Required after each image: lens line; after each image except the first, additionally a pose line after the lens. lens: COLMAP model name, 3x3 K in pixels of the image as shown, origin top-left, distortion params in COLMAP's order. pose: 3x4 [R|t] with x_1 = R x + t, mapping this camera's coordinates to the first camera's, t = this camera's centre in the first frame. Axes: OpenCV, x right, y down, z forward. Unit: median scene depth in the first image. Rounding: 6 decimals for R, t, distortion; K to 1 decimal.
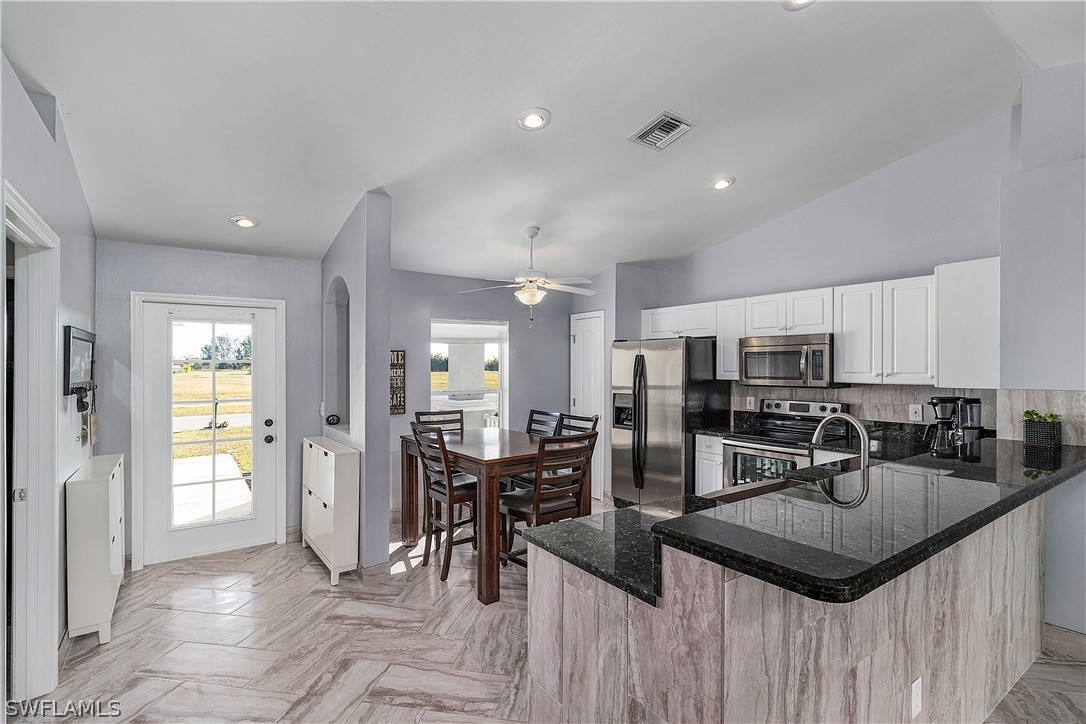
lens RADIAL K [[508.3, 0, 540.5], [0, 508.3, 365.6], [0, 0, 1]] dist [0.001291, 0.000369]
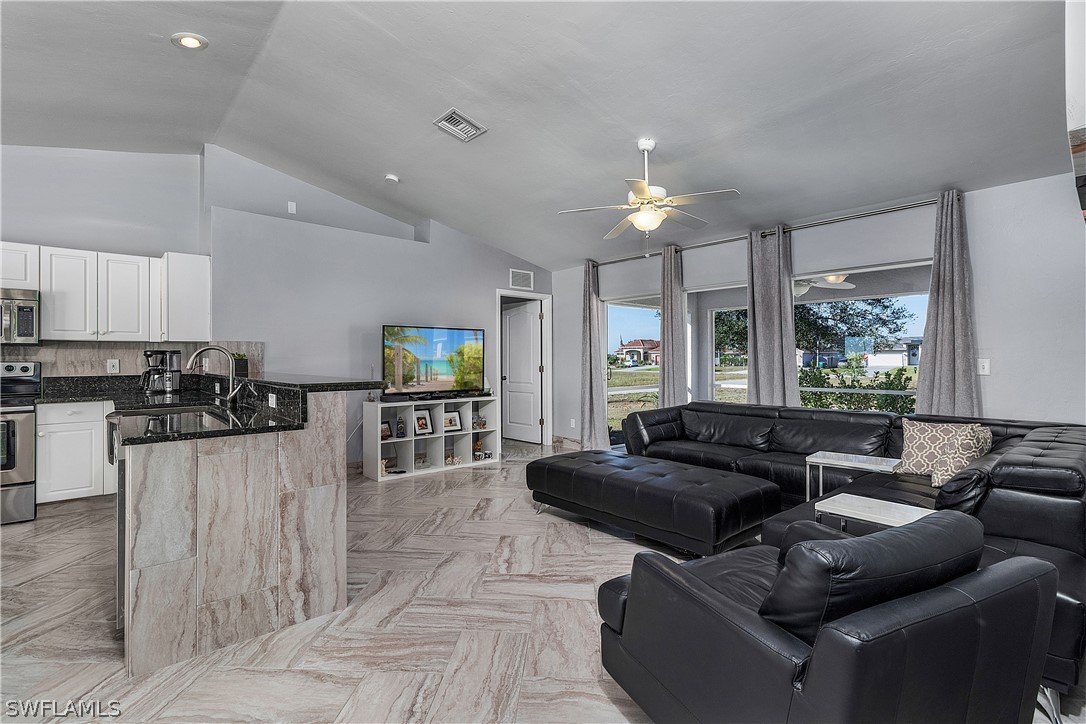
lens RADIAL K [[500.6, 0, 543.0], [0, 500.6, 362.0], [0, 0, 1]] dist [0.000454, 0.001166]
pose [[-0.116876, -0.003288, 0.993141, -0.535444], [0.001838, 0.999992, 0.003528, 0.076028], [-0.993145, 0.002238, -0.116869, 0.119773]]
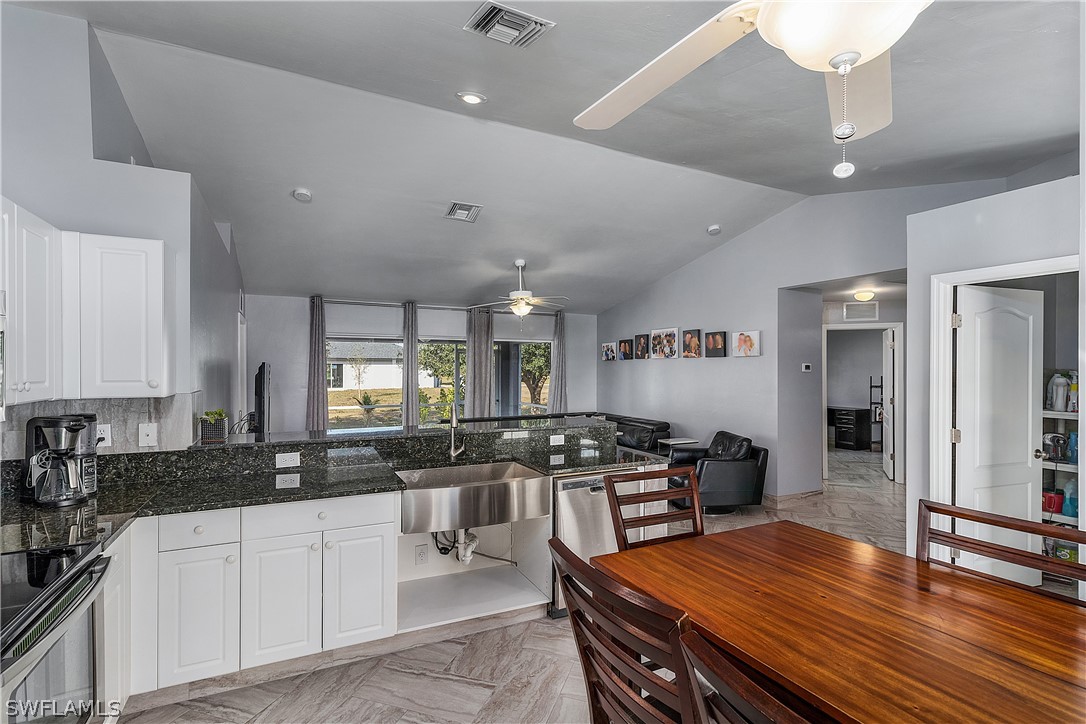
lens RADIAL K [[508.1, 0, 548.0], [0, 508.1, 374.1], [0, 0, 1]] dist [-0.000456, -0.000228]
pose [[-0.992147, -0.000287, 0.125079, 0.085082], [0.000724, 0.999967, 0.008038, 0.001910], [-0.125077, 0.008065, -0.992114, 1.332374]]
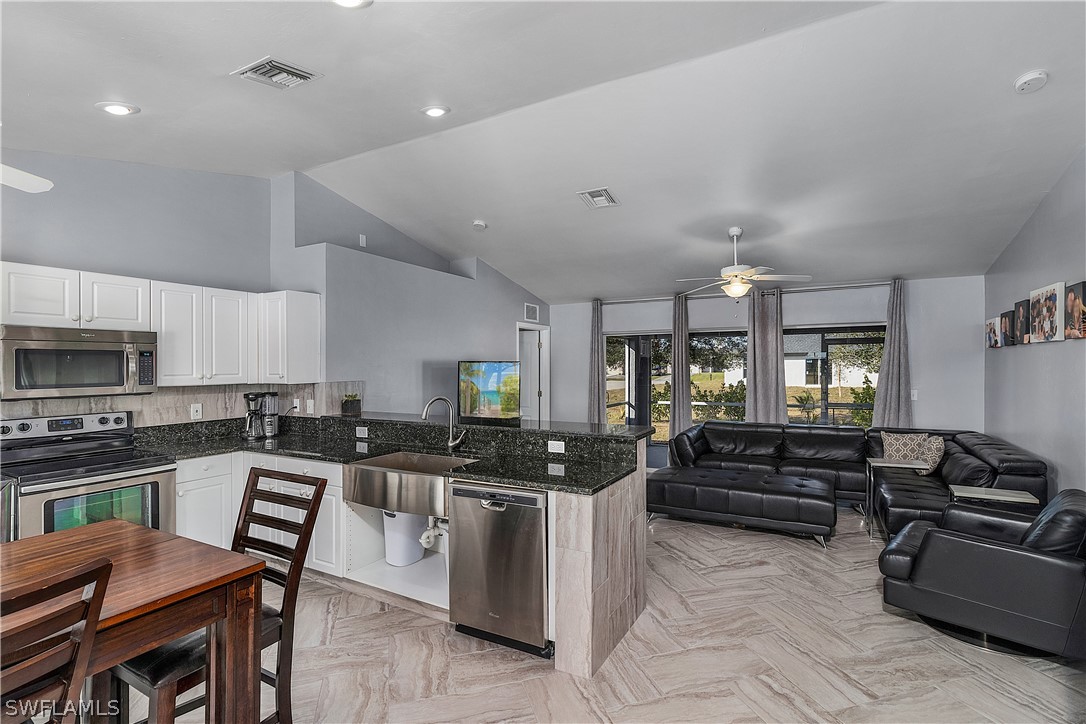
lens RADIAL K [[508.1, 0, 548.0], [0, 508.1, 374.1], [0, 0, 1]] dist [-0.000456, -0.000228]
pose [[-0.451765, -0.008945, 0.892092, -0.533149], [0.006870, 0.999885, 0.013505, 0.003343], [-0.892110, 0.012230, -0.451652, 0.780365]]
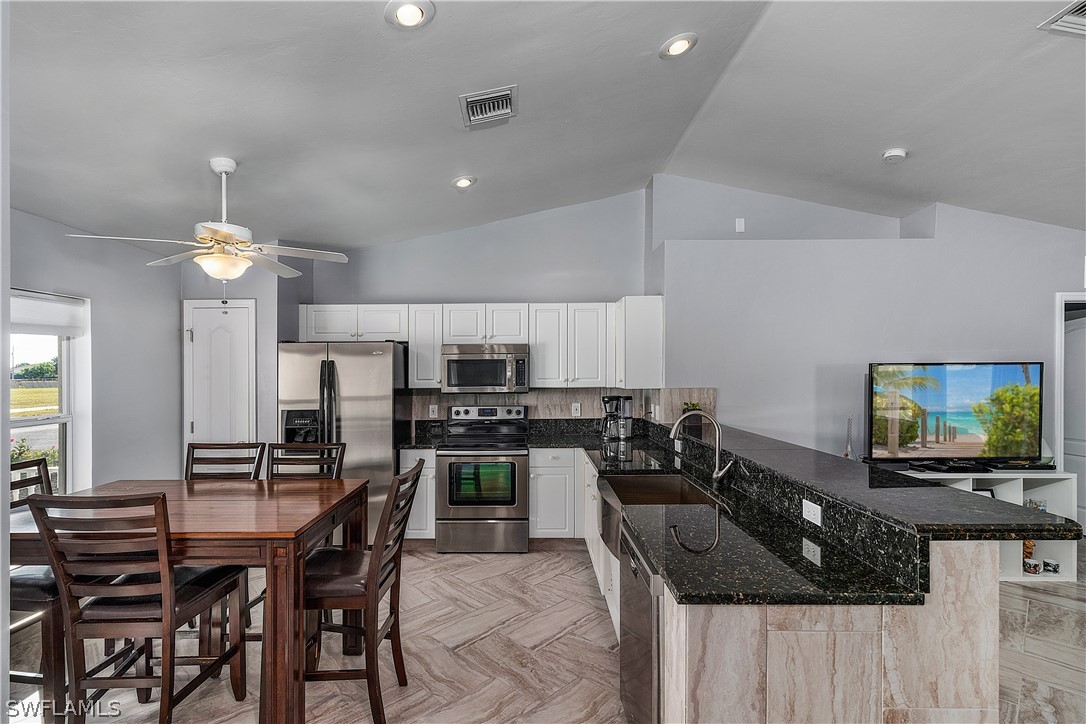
lens RADIAL K [[511.5, 0, 523.5], [0, 511.5, 376.4], [0, 0, 1]] dist [0.000824, 0.000358]
pose [[0.583512, -0.007371, 0.812071, -0.355125], [0.004625, 0.999973, 0.005754, 0.001225], [-0.812091, 0.000399, 0.583530, 0.345490]]
